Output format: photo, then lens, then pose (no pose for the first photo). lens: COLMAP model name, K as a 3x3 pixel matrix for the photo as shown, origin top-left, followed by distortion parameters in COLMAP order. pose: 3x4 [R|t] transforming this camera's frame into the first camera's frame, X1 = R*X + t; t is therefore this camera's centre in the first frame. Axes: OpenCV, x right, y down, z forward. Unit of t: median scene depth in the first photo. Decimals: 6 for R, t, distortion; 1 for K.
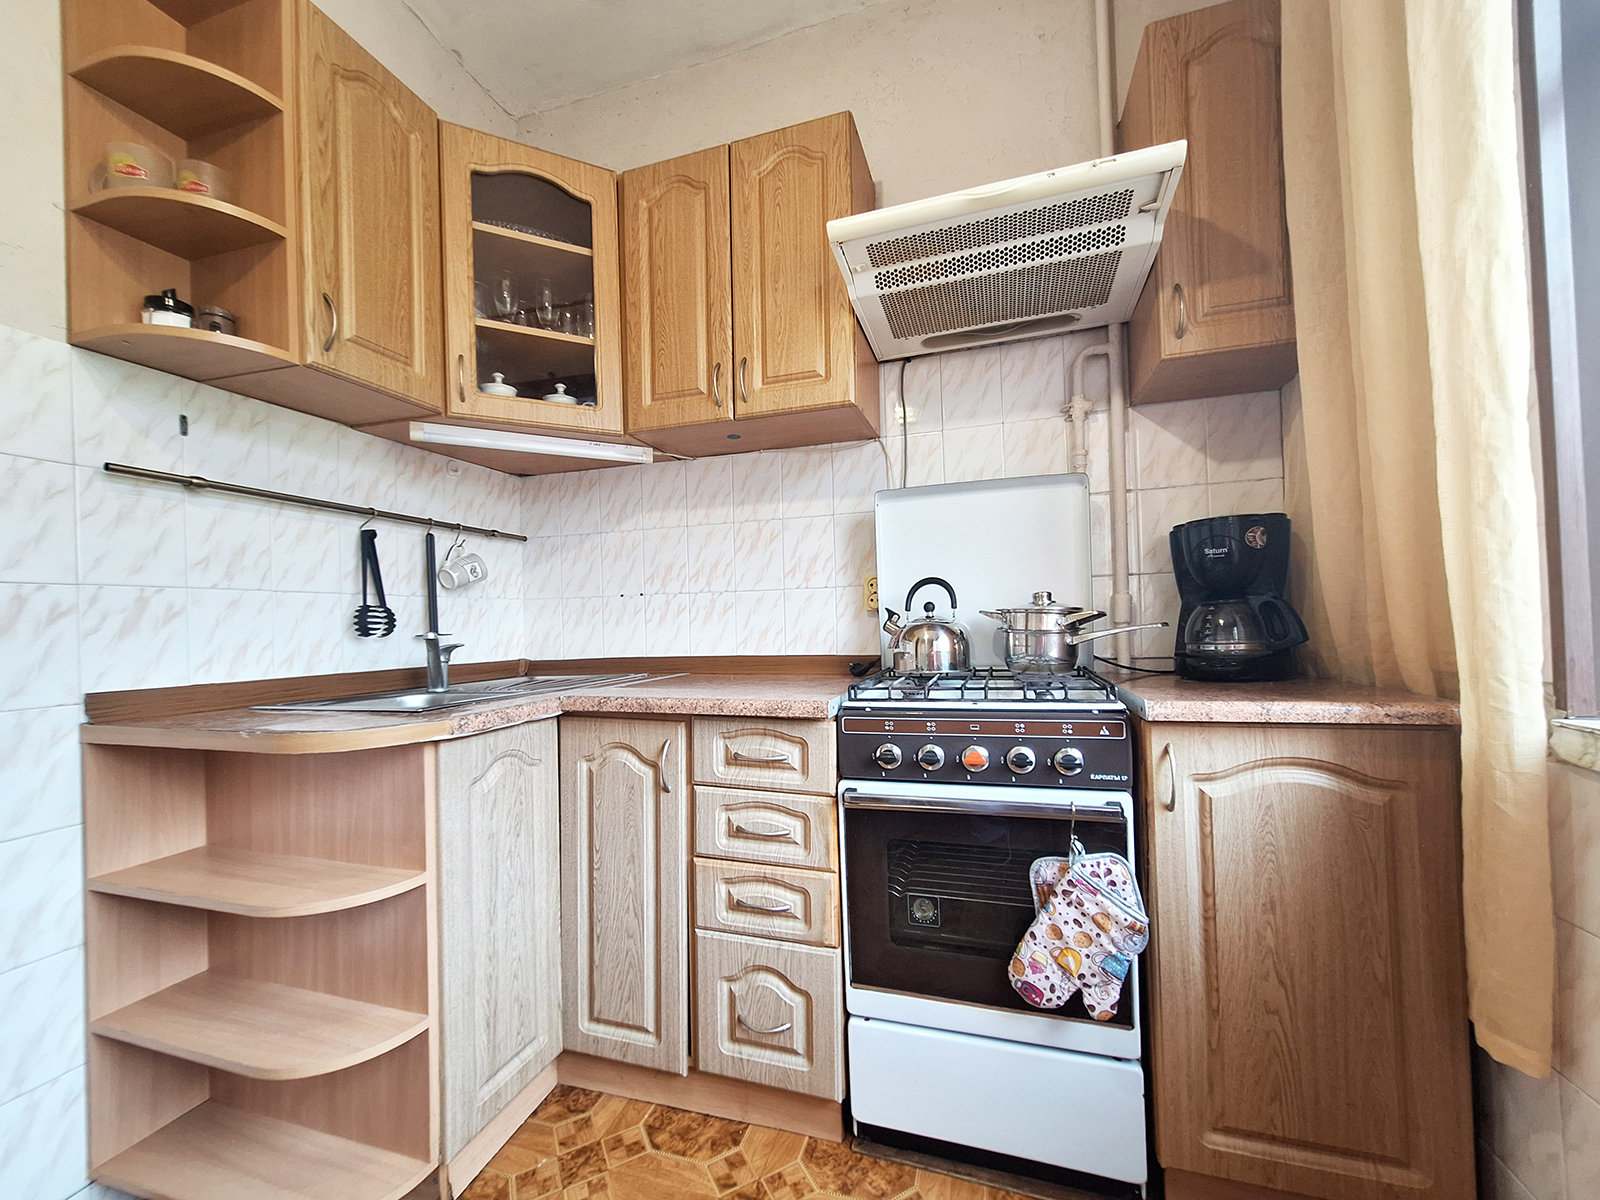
lens RADIAL K [[637.9, 0, 798.1], [0, 637.9, 609.3], [0, 0, 1]] dist [-0.003144, 0.001096]
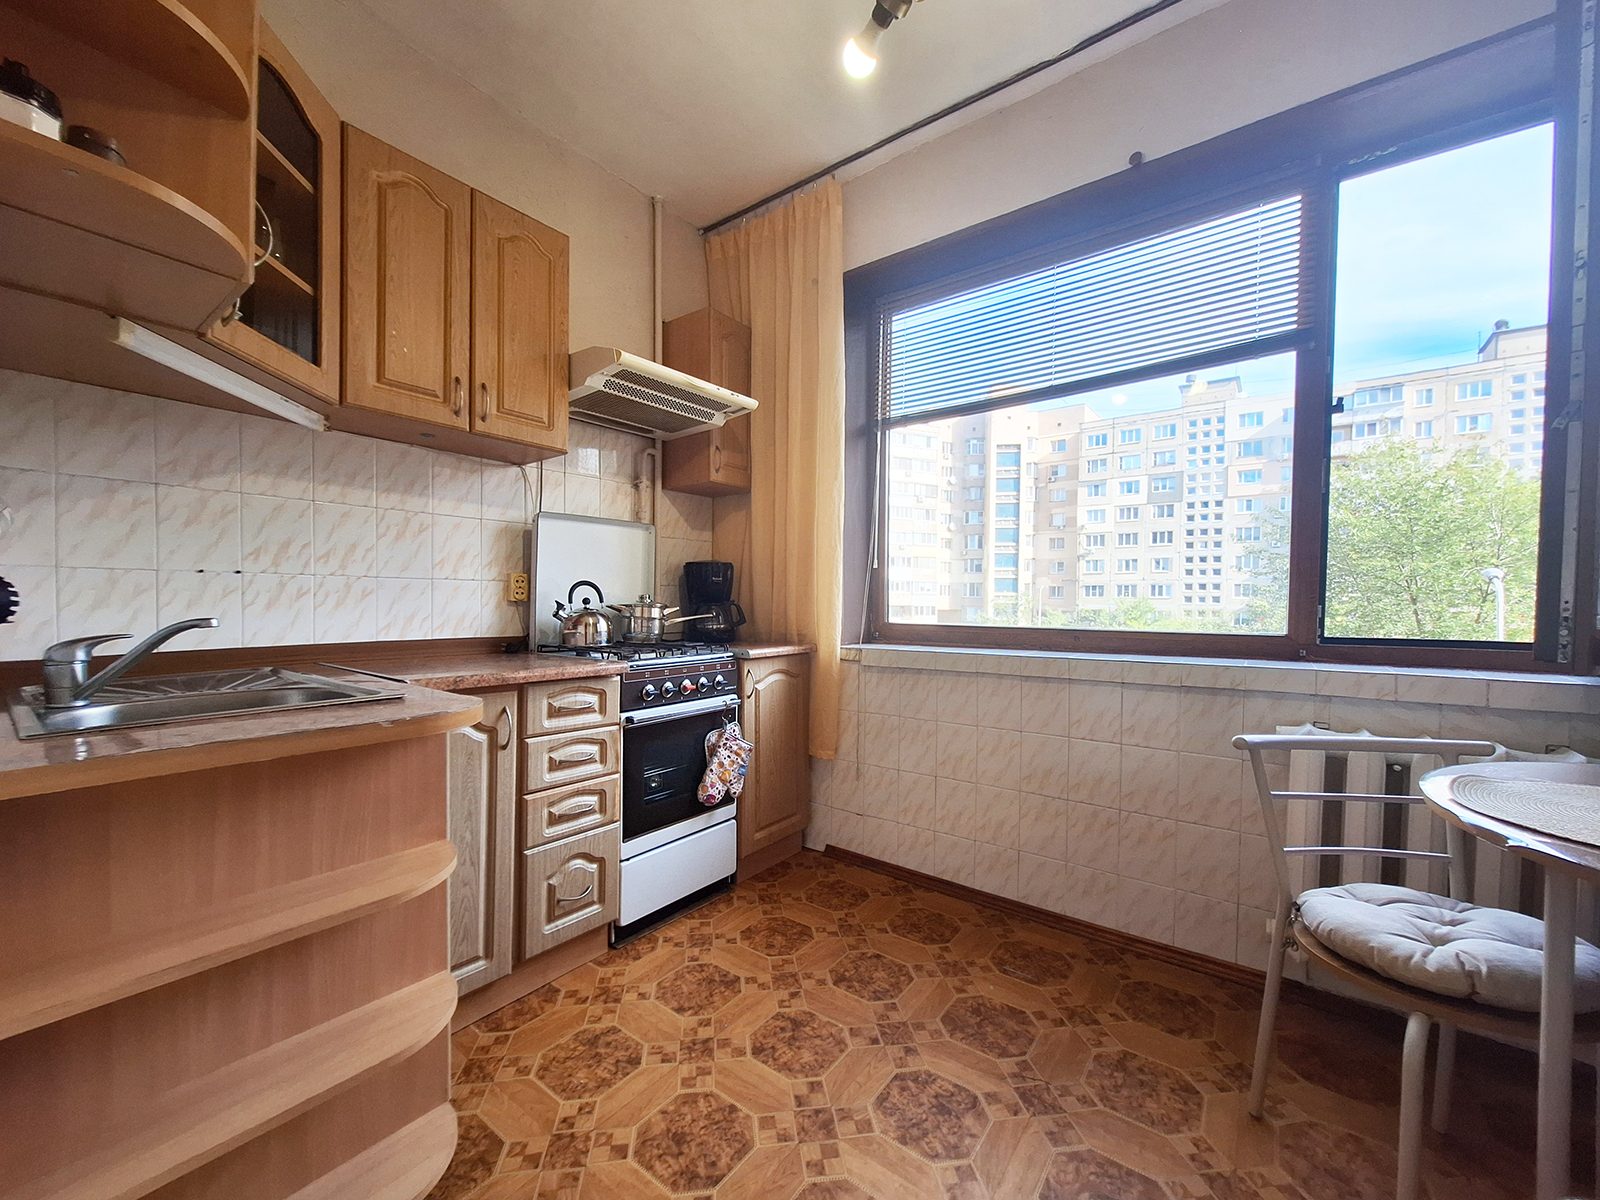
lens RADIAL K [[637.9, 0, 785.6], [0, 637.9, 597.1], [0, 0, 1]] dist [-0.003144, 0.001096]
pose [[0.351187, 0.033671, 0.935700, -1.216306], [-0.034603, 0.999137, -0.022966, 0.005756], [-0.935666, -0.024312, 0.352050, 0.077332]]
